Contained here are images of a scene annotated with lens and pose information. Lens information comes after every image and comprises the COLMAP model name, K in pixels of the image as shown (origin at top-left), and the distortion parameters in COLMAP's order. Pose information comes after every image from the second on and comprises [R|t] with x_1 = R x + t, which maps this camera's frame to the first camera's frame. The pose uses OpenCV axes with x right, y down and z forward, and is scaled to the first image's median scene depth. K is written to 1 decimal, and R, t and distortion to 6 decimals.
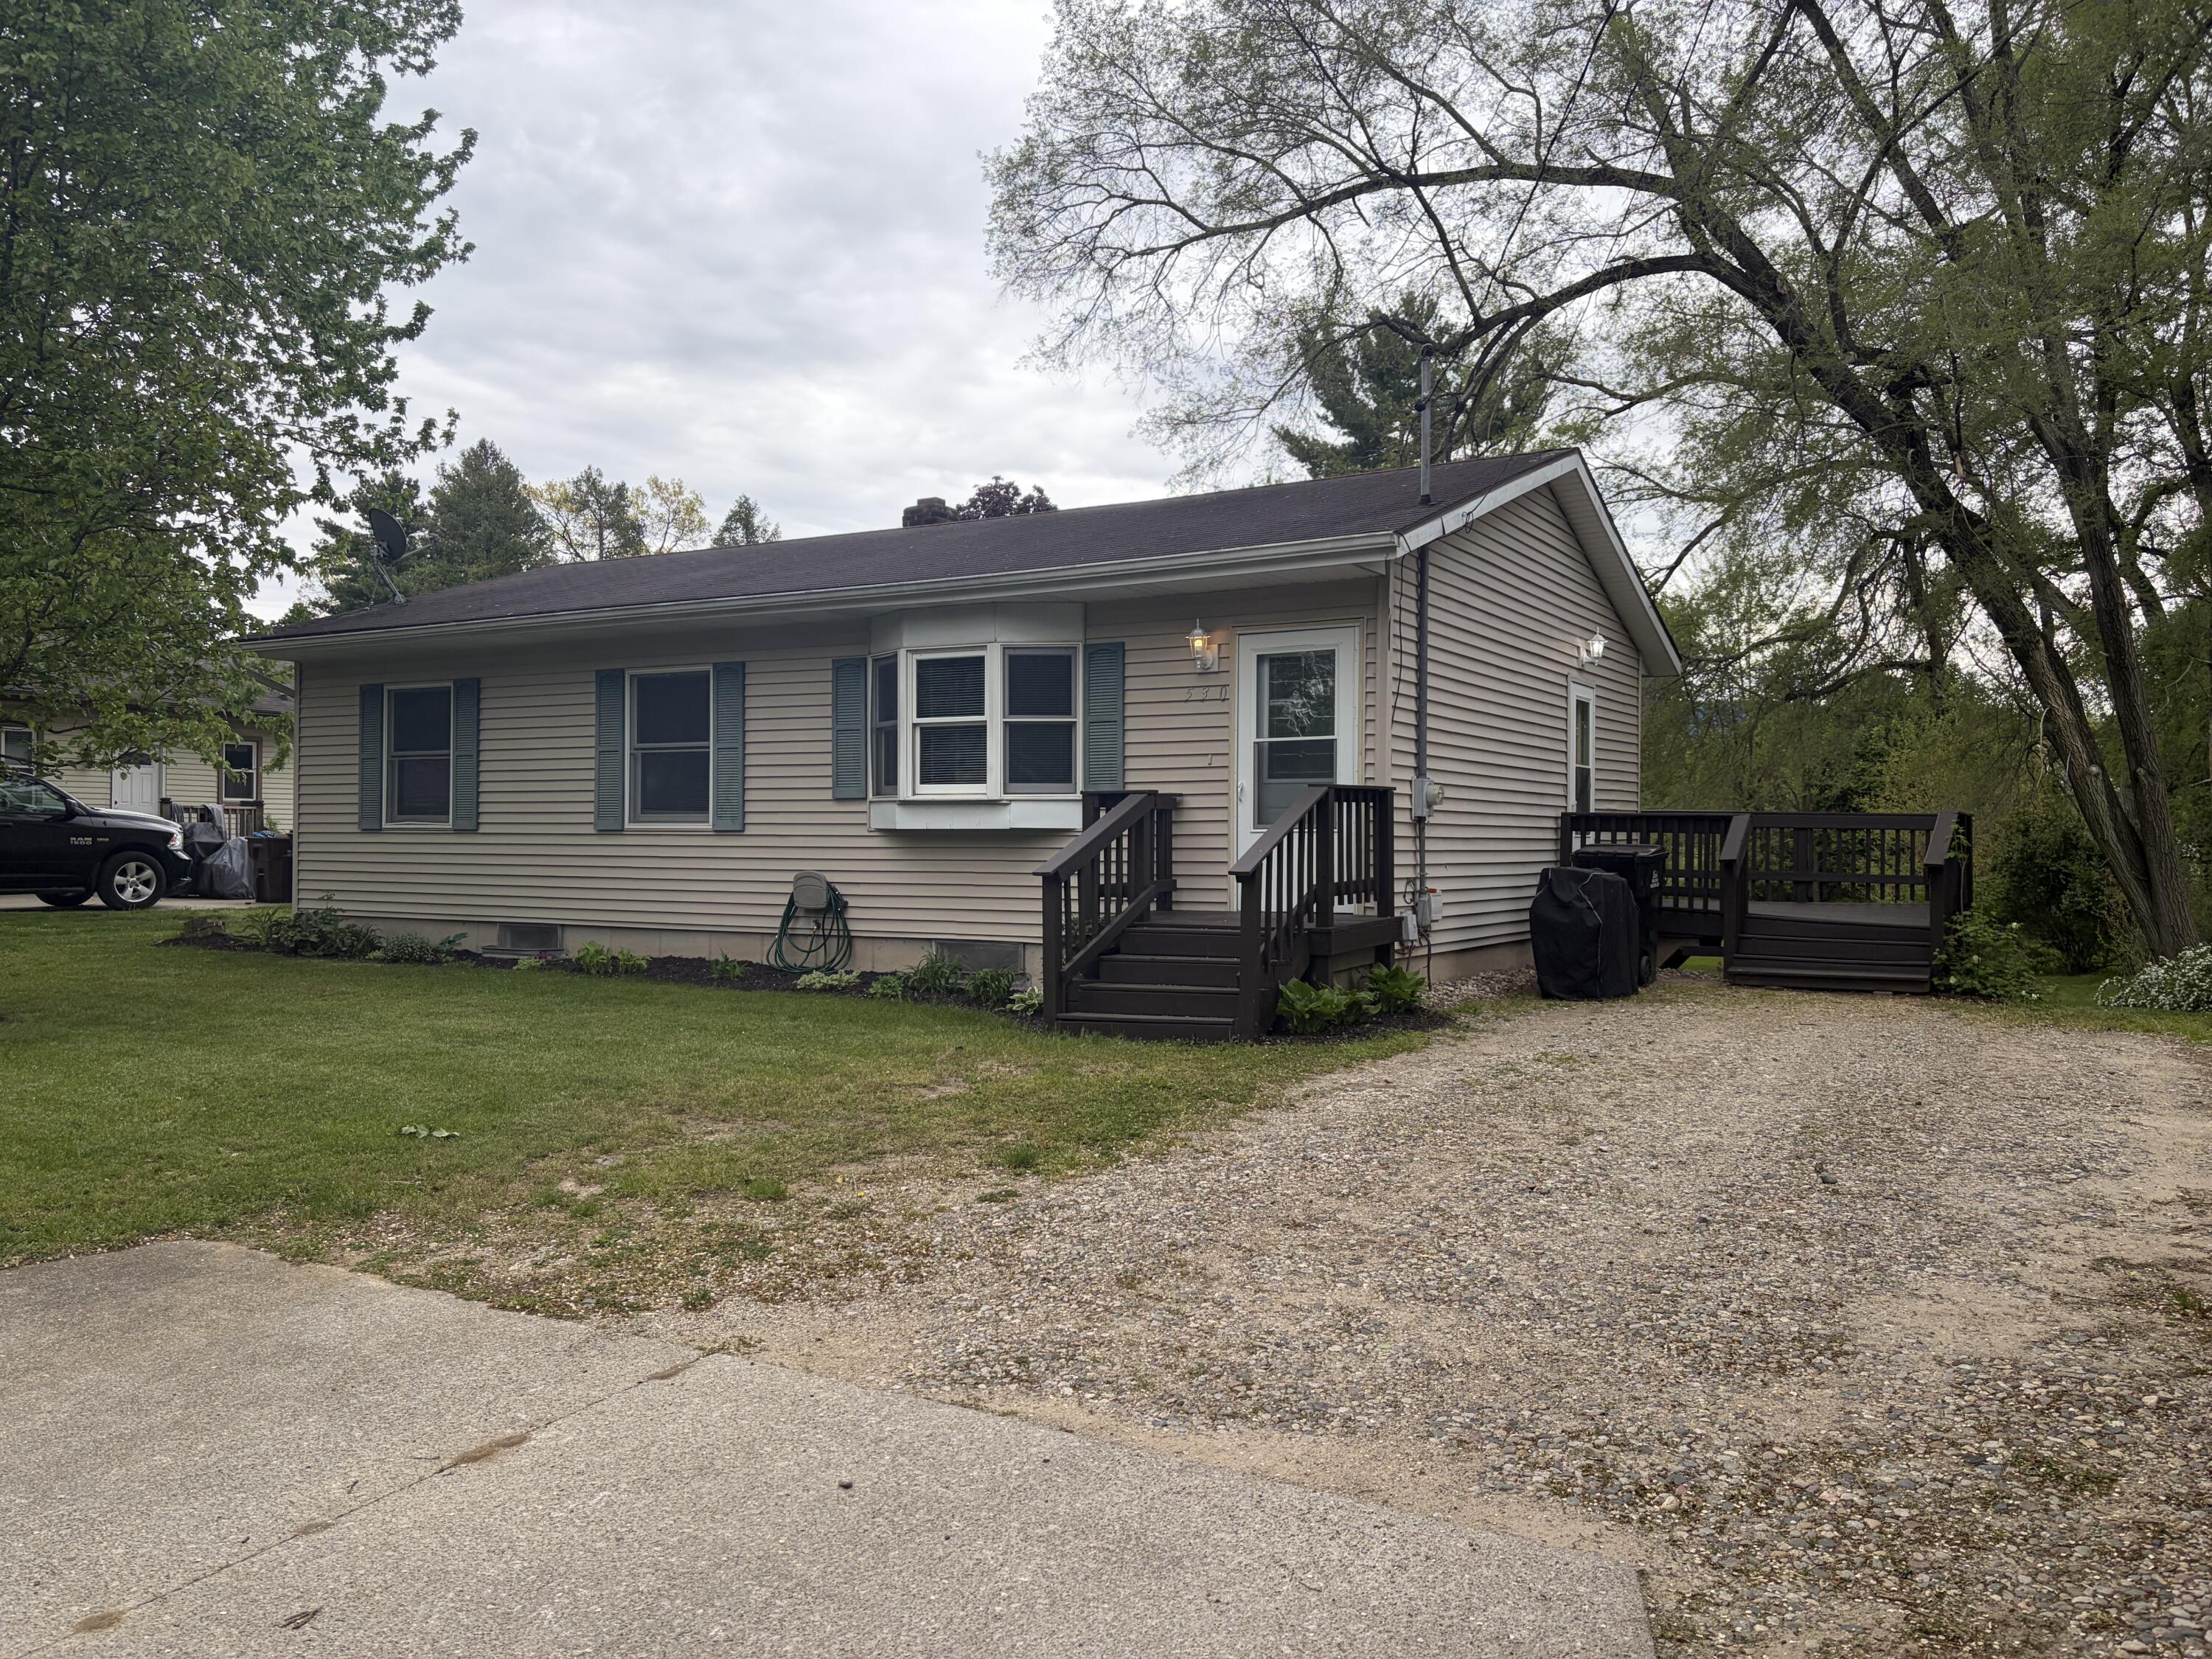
lens RADIAL K [[1682.3, 0, 1110.0], [0, 1682.3, 823.1], [0, 0, 1]] dist [0.067542, -0.000924]
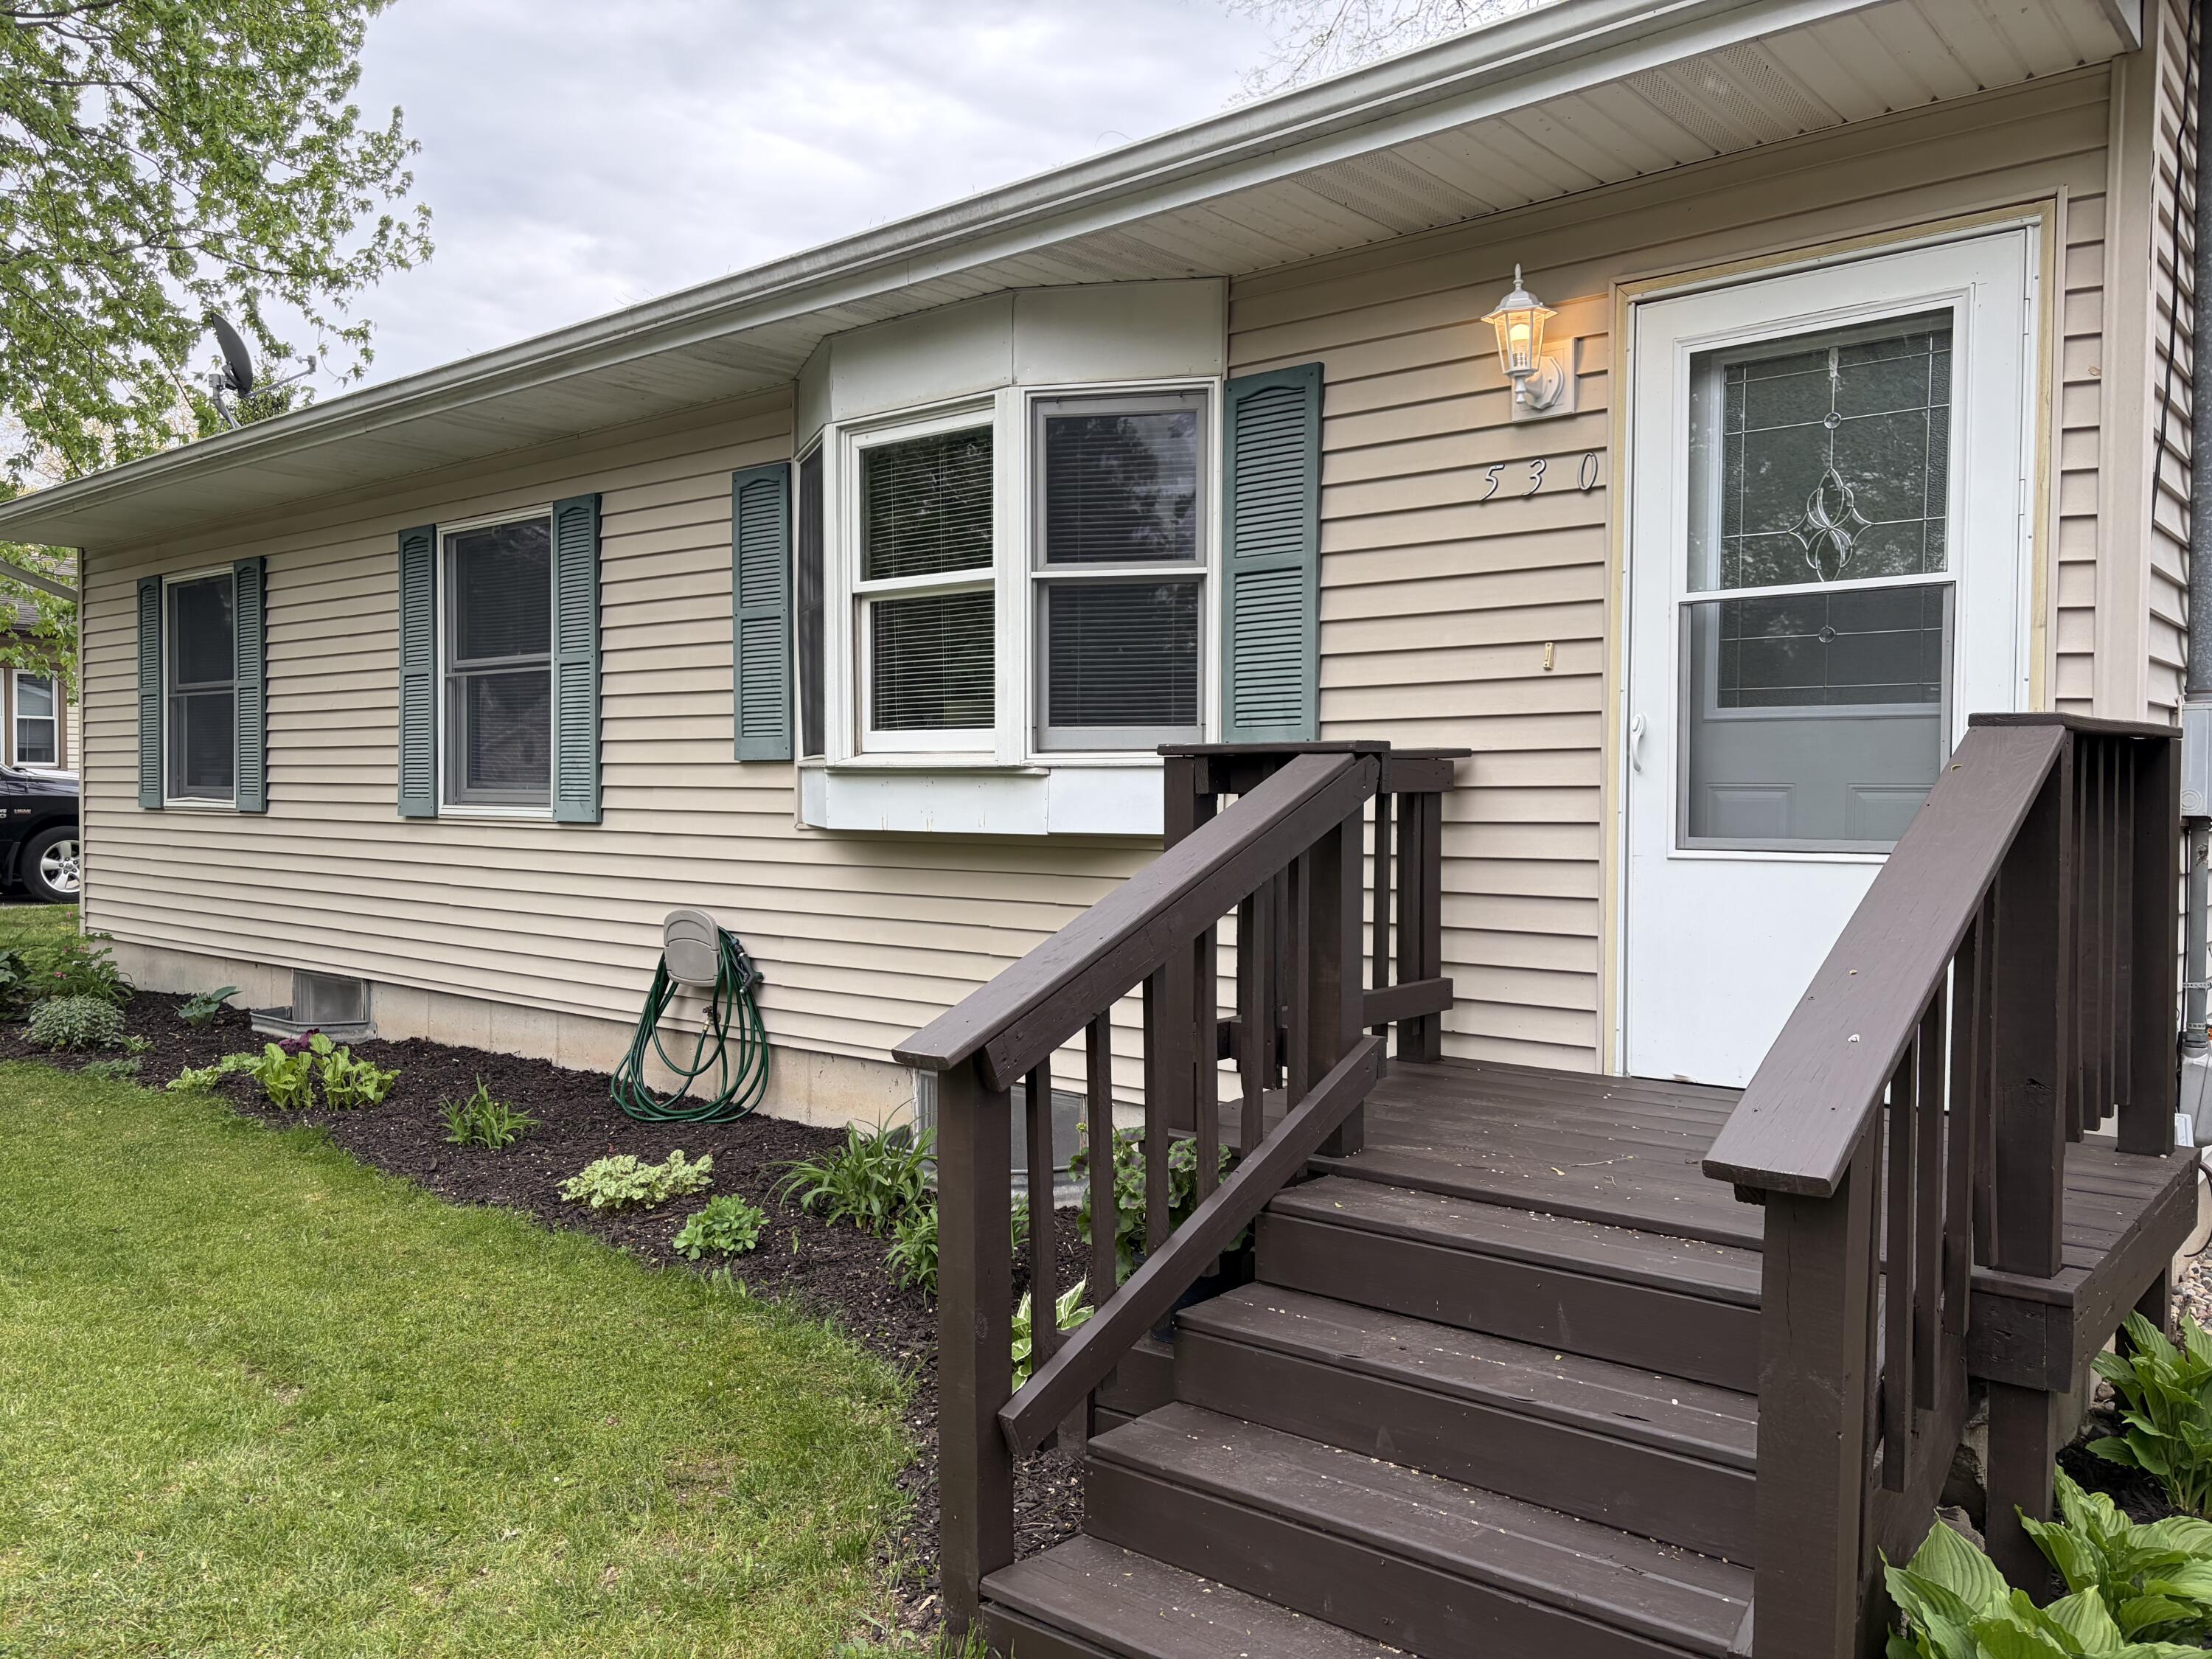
lens RADIAL K [[1682.3, 0, 1090.1], [0, 1682.3, 847.1], [0, 0, 1]] dist [0.067542, -0.000924]
pose [[0.984156, 0.005793, -0.177208, 0.024937], [0.001920, 0.999059, 0.043325, -0.011380], [0.177292, -0.042979, 0.983219, 0.573314]]
